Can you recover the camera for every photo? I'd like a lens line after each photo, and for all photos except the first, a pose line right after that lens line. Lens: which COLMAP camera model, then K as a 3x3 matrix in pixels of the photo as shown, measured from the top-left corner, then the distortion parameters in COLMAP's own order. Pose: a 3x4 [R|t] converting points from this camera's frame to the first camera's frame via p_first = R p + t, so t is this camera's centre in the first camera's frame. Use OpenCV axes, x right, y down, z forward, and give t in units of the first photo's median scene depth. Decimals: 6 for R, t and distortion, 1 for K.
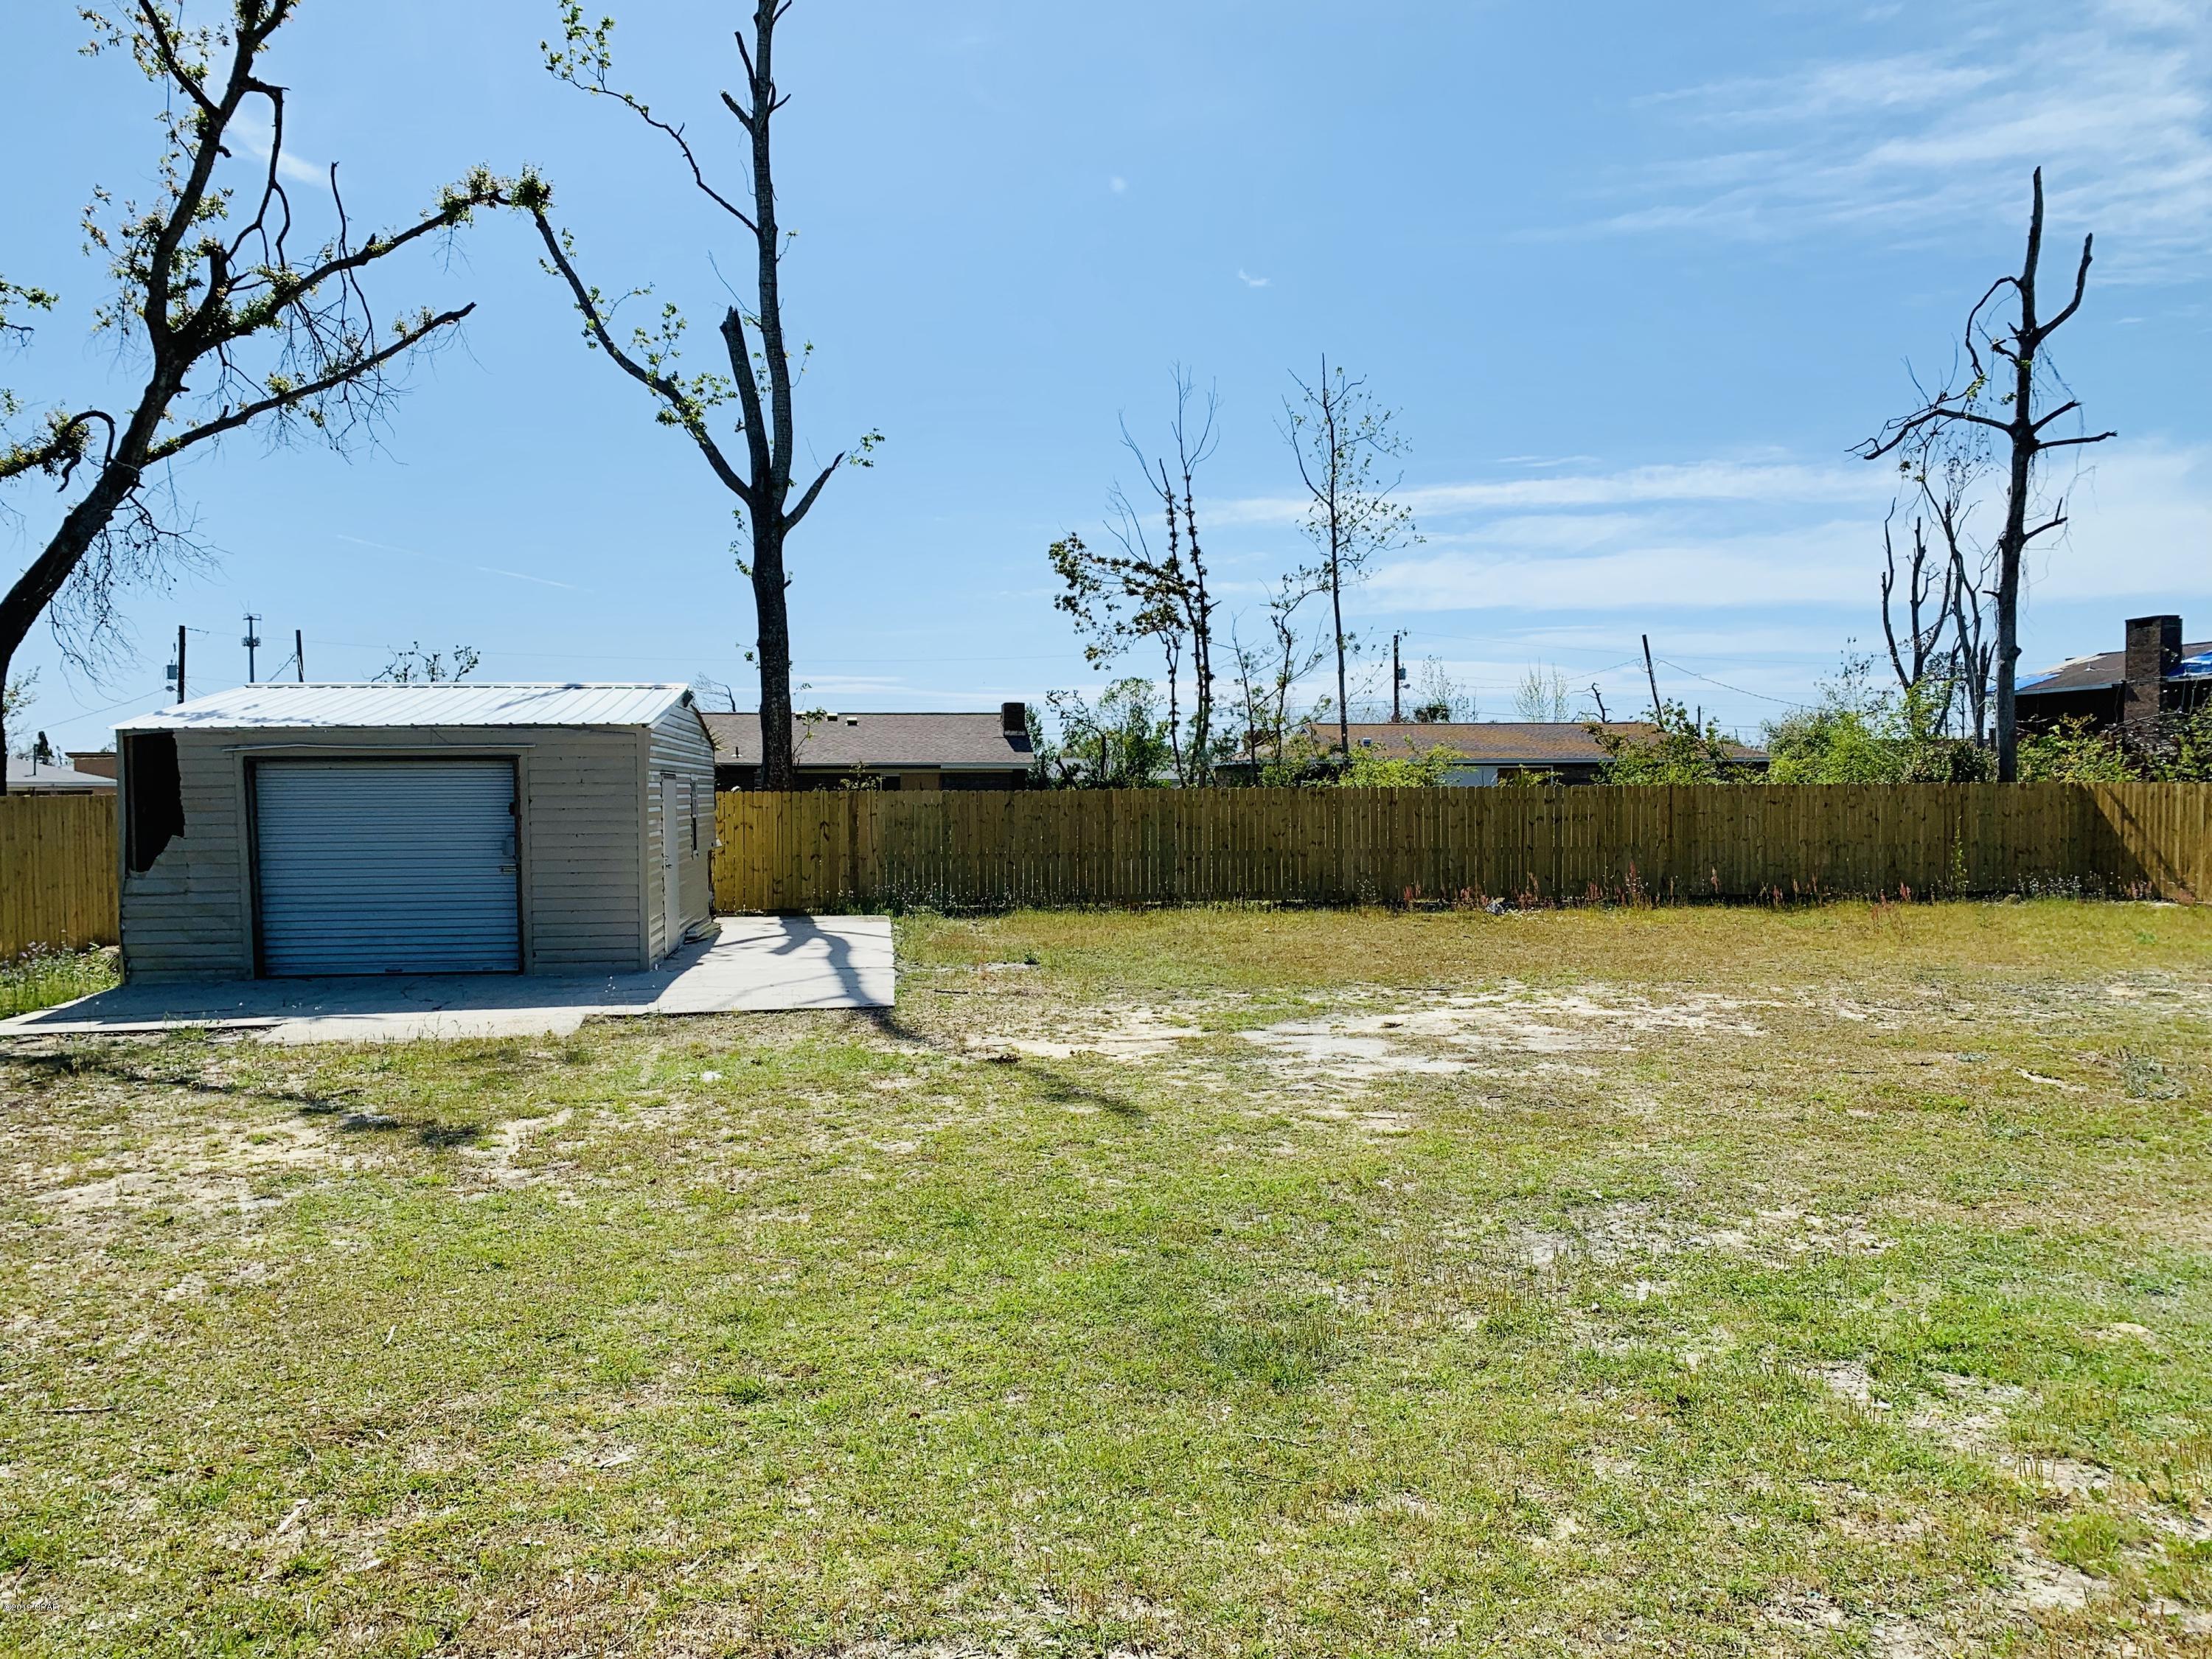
lens RADIAL K [[1732.8, 0, 1106.0], [0, 1732.8, 829.5], [0, 0, 1]] dist [0.032284, 0.001889]
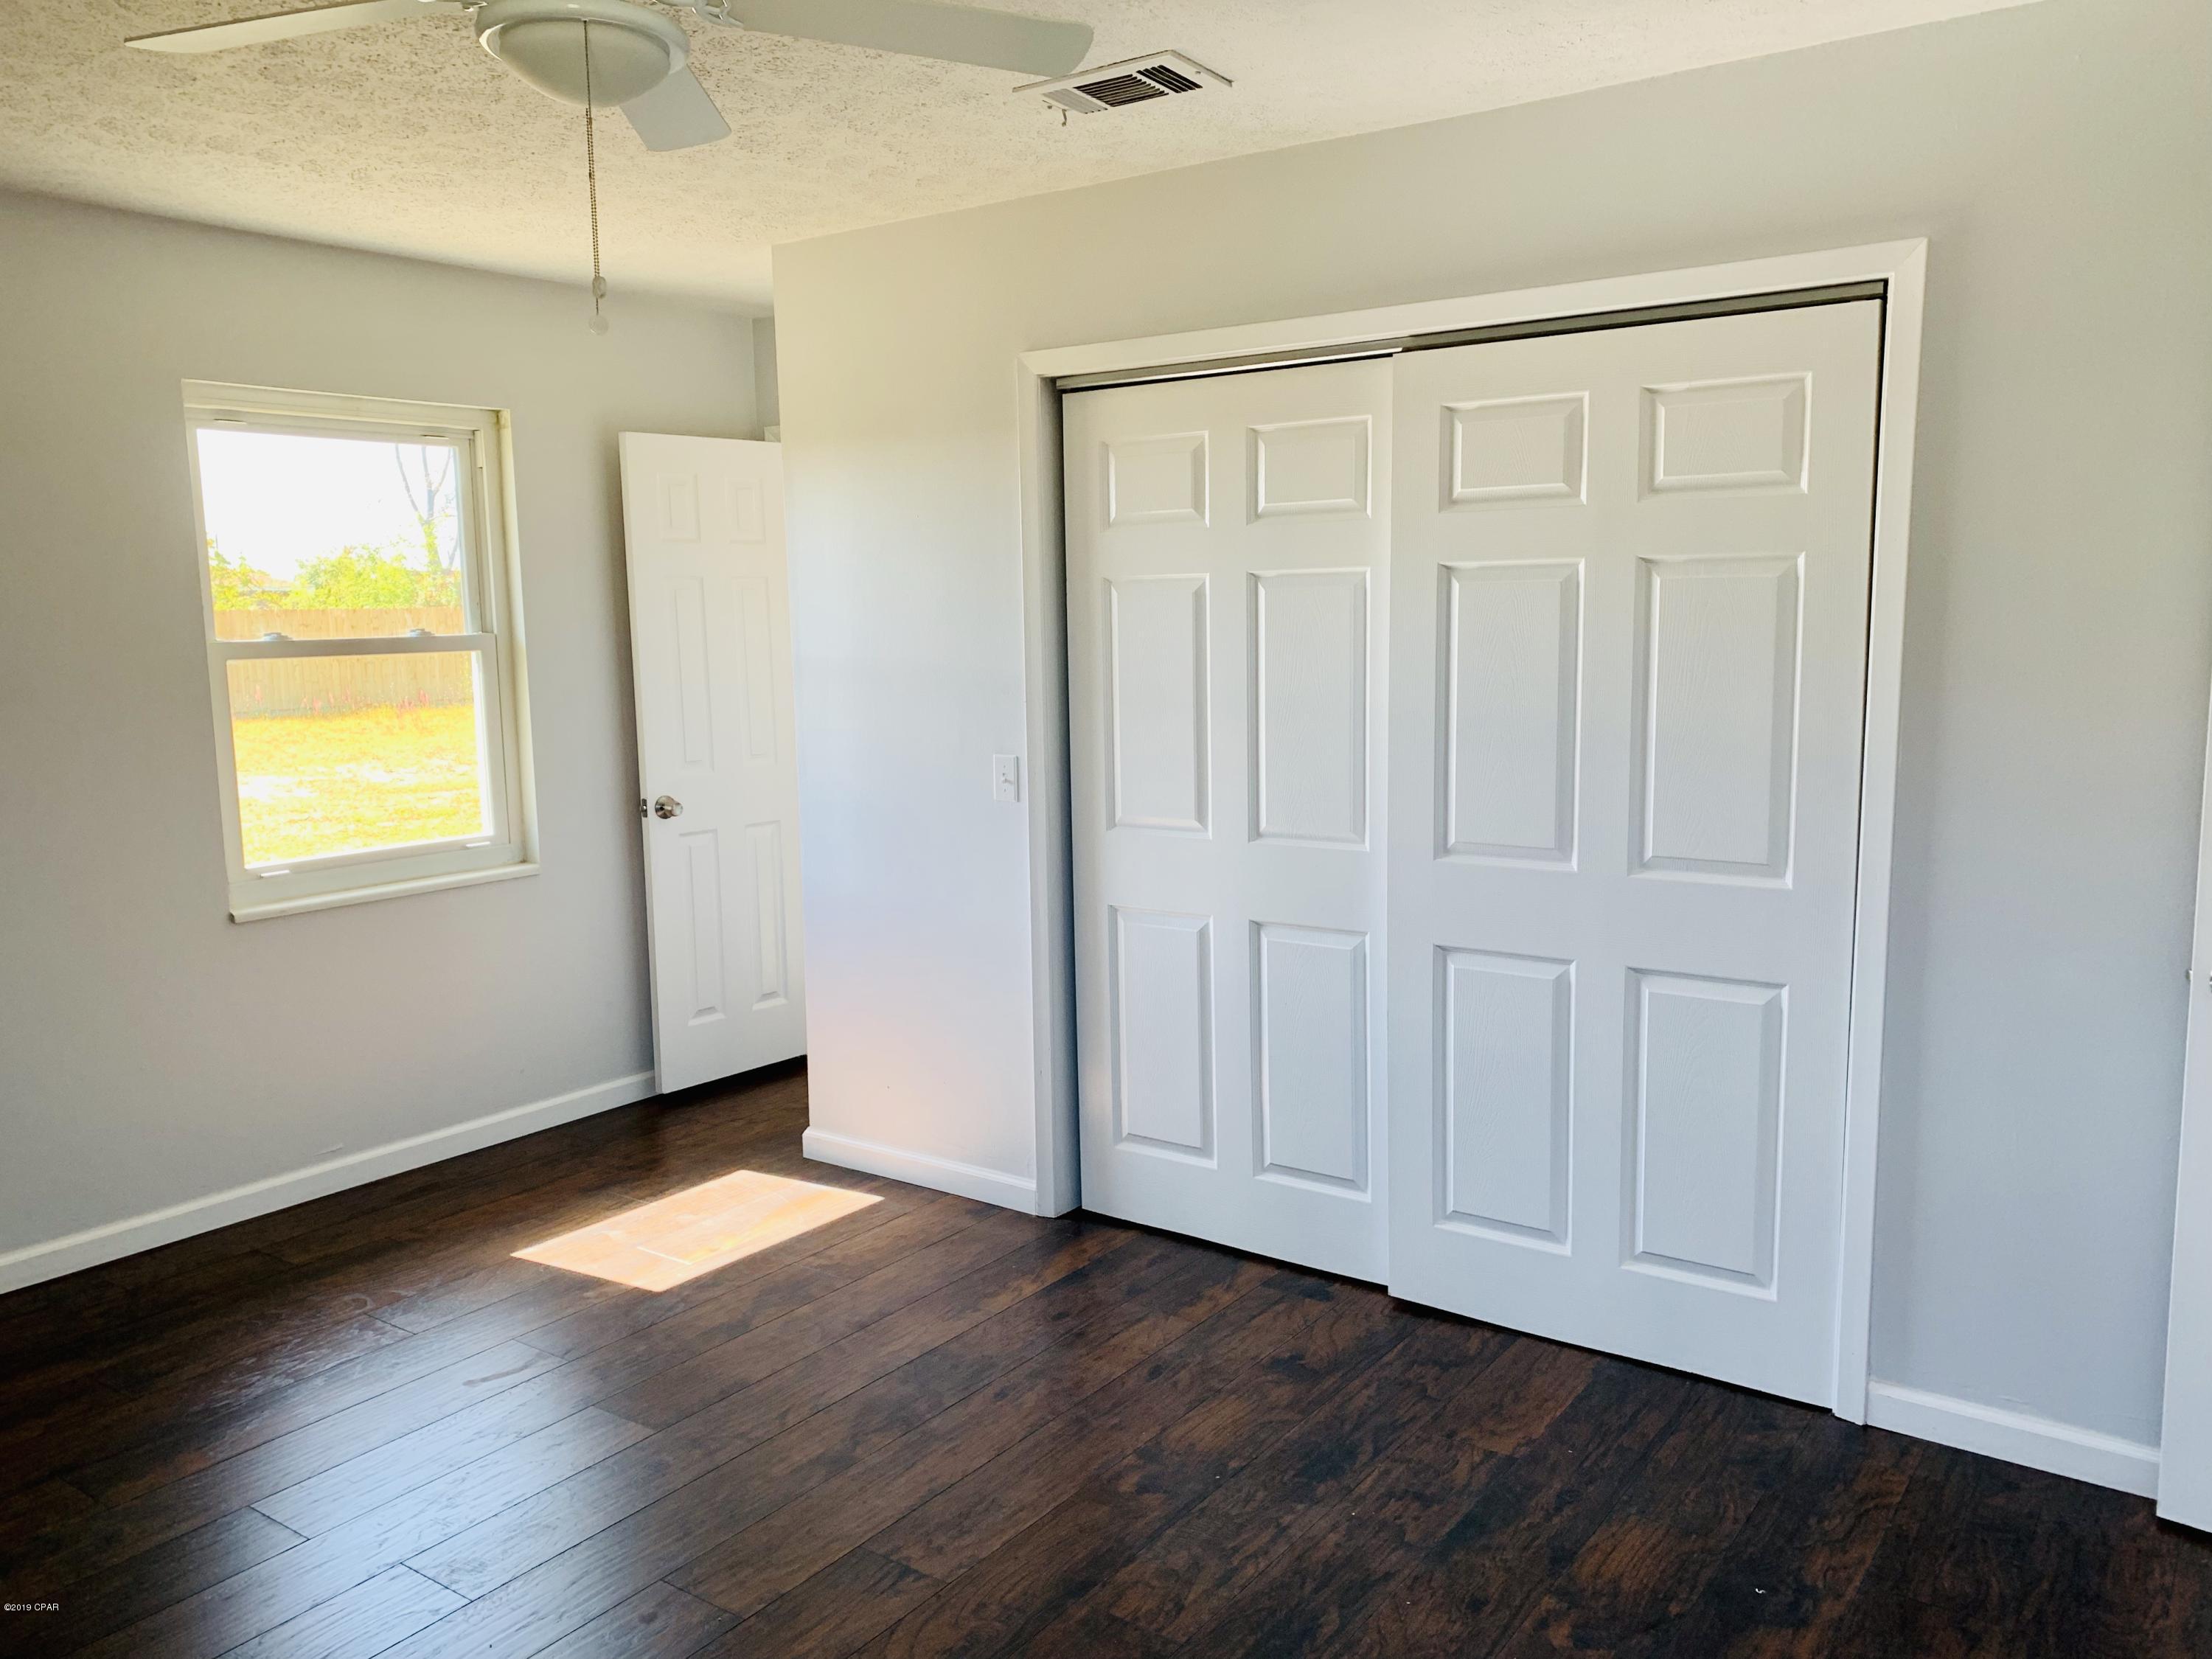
lens RADIAL K [[1732.8, 0, 1106.0], [0, 1732.8, 829.5], [0, 0, 1]] dist [0.032284, 0.001889]
pose [[0.700258, -0.105595, 0.706037, -0.088518], [0.038286, 0.993132, 0.110560, 0.012588], [-0.712863, -0.050389, 0.699491, -0.225983]]
